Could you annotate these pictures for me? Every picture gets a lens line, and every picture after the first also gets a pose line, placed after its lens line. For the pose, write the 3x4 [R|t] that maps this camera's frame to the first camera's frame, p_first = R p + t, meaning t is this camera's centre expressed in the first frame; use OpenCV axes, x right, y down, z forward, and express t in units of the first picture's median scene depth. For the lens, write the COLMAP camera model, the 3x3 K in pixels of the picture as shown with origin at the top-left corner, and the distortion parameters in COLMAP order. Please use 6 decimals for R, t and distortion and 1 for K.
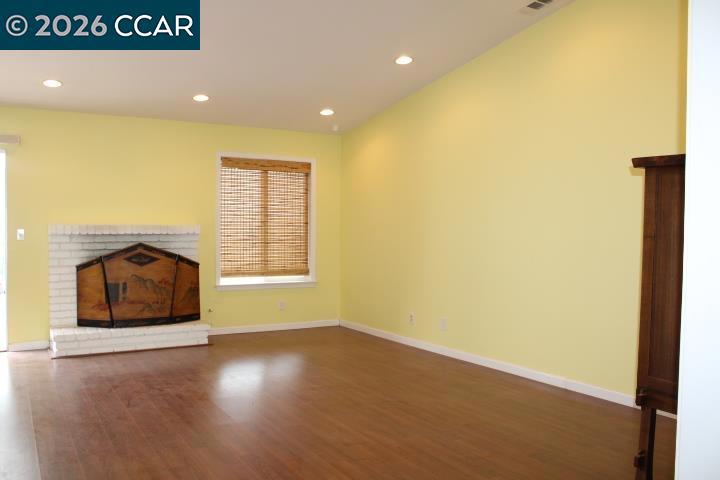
lens RADIAL K [[601.0, 0, 358.1], [0, 601.0, 238.8], [0, 0, 1]] dist [-0.103904, 0.009302]
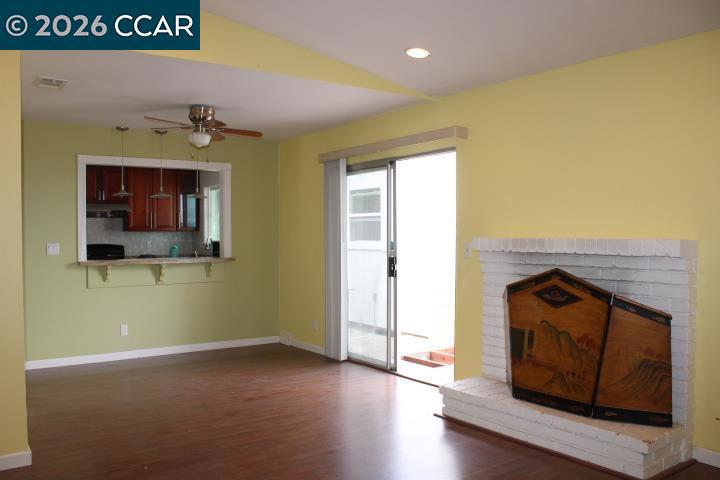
lens RADIAL K [[601.0, 0, 355.6], [0, 601.0, 241.8], [0, 0, 1]] dist [-0.103904, 0.009302]
pose [[0.061561, 0.006665, -0.998081, 0.215566], [-0.018862, 0.999807, 0.005513, -0.019584], [0.997925, 0.018487, 0.061674, 0.755880]]
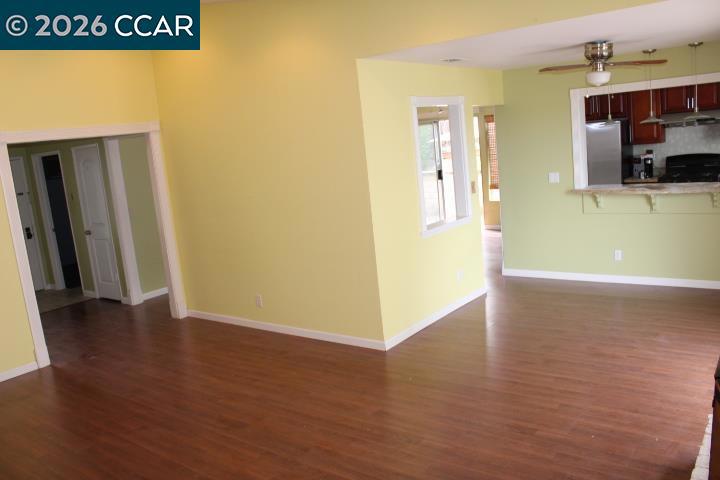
lens RADIAL K [[601.0, 0, 356.7], [0, 601.0, 242.7], [0, 0, 1]] dist [-0.103904, 0.009302]
pose [[-0.931292, 0.142716, -0.335153, -0.128683], [0.080346, 0.977875, 0.193146, -0.150506], [0.355302, 0.152948, -0.922154, 1.388943]]
